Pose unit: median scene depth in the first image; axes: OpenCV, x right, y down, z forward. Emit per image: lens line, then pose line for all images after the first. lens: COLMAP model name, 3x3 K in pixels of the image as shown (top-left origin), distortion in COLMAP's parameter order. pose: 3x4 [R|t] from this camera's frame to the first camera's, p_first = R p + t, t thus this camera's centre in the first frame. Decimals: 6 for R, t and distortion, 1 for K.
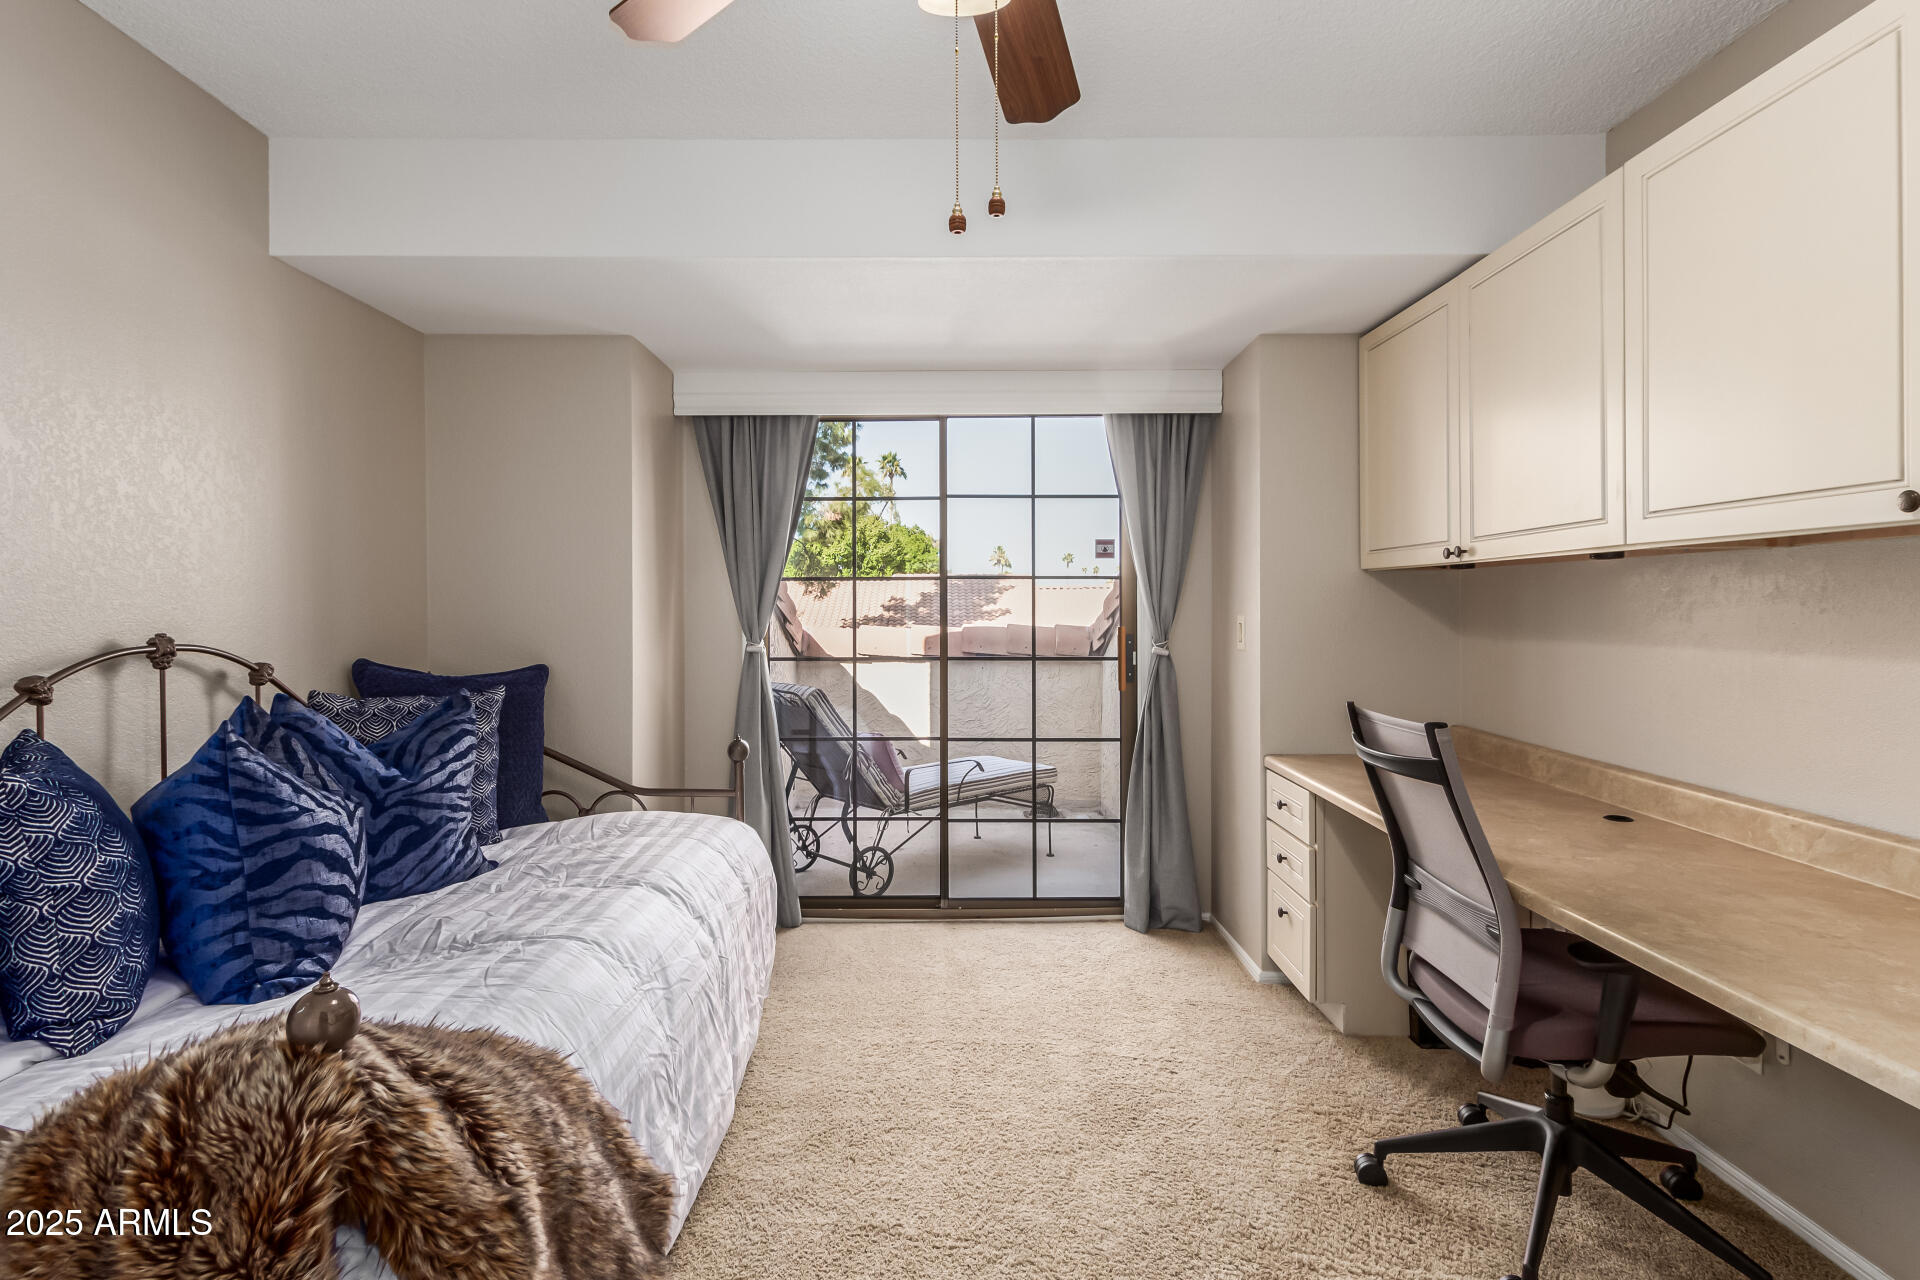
lens RADIAL K [[930.9, 0, 955.5], [0, 930.9, 612.9], [0, 0, 1]] dist [0.005619, -0.002598]
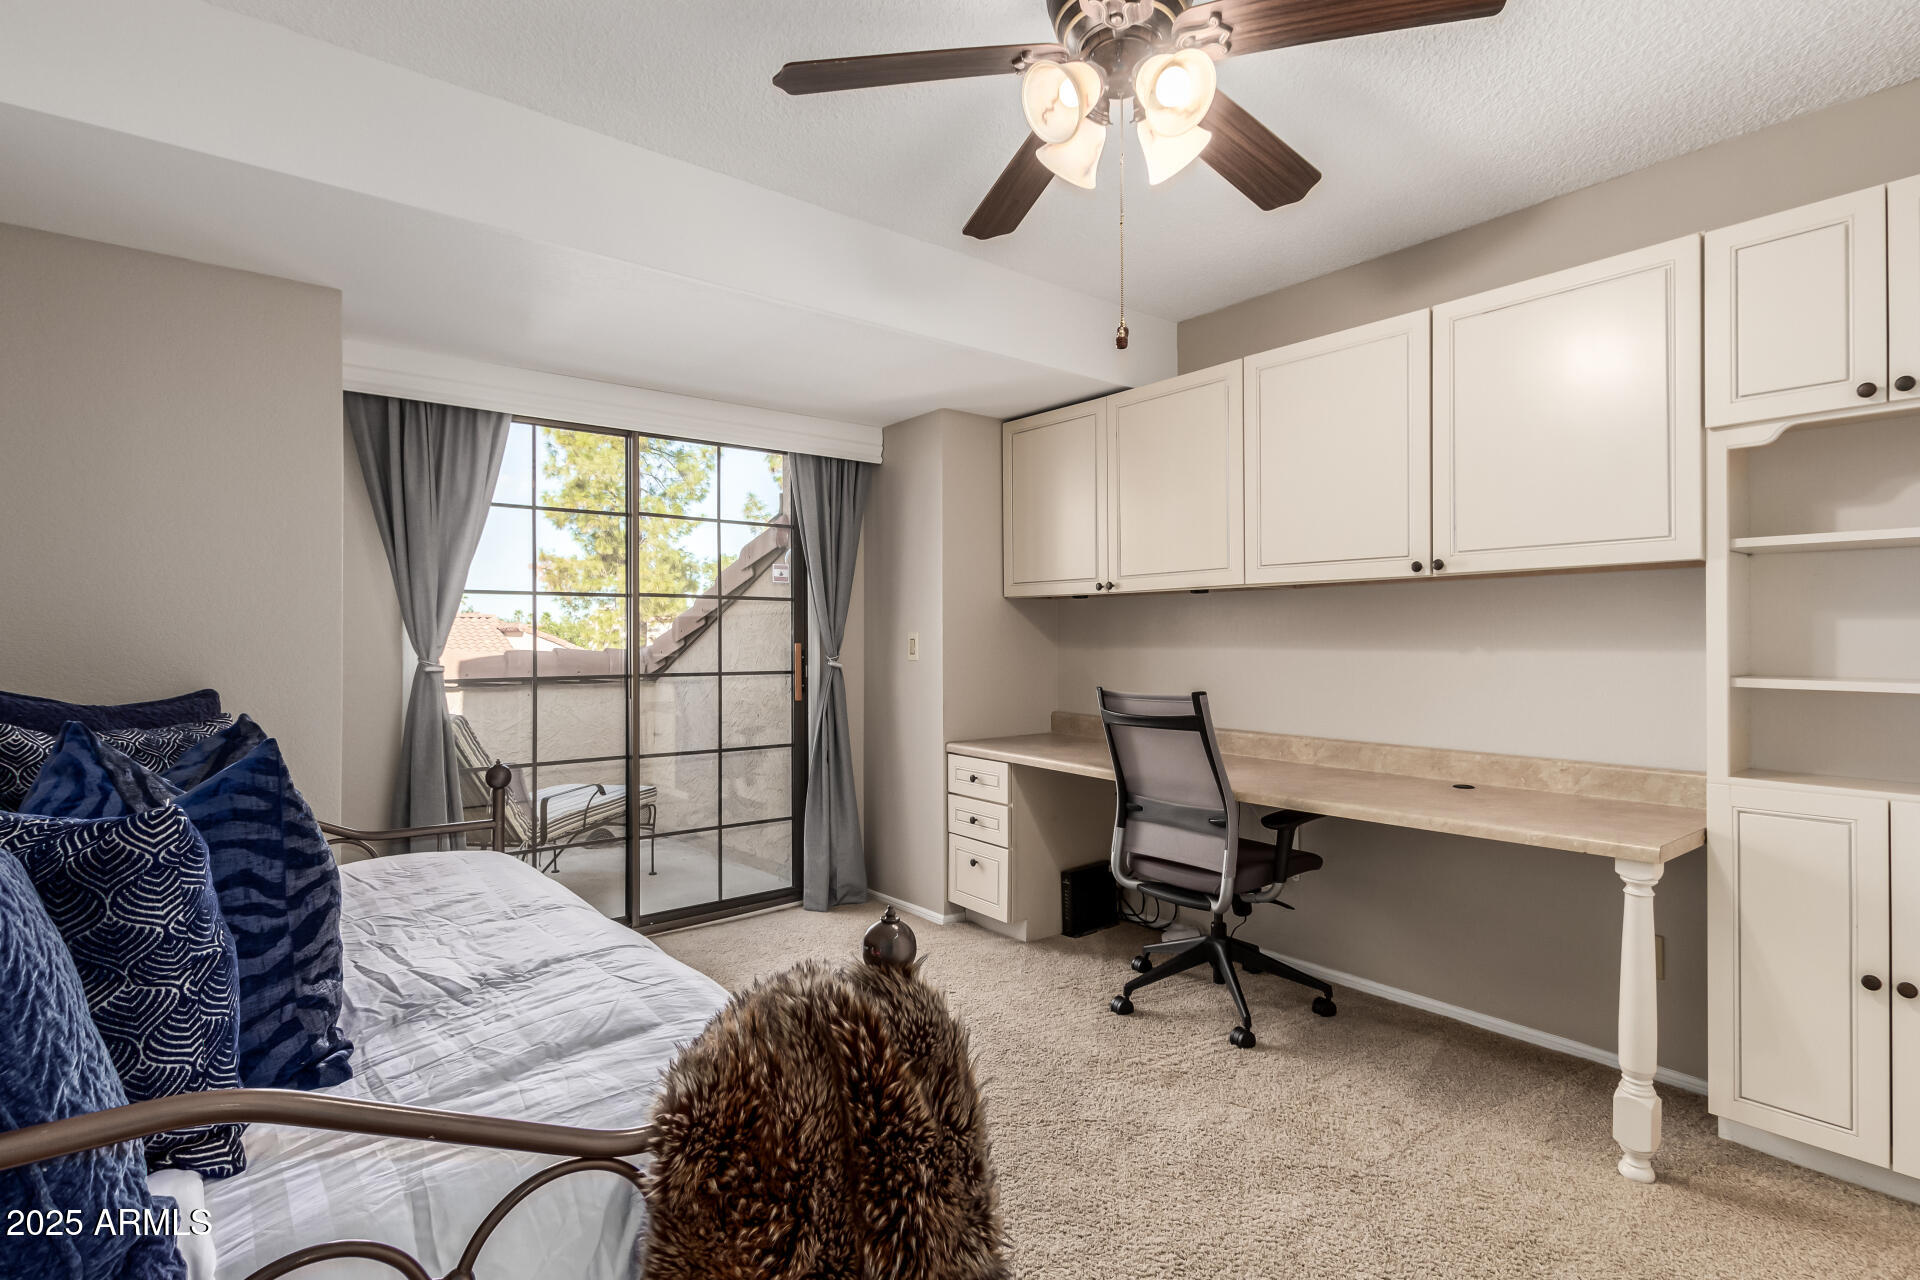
lens RADIAL K [[930.9, 0, 943.5], [0, 930.9, 636.4], [0, 0, 1]] dist [0.005619, -0.002598]
pose [[0.784570, 0.003111, 0.620033, -0.561471], [0.003619, 0.999947, -0.009595, 0.026403], [-0.620030, 0.009772, 0.784517, 0.020201]]
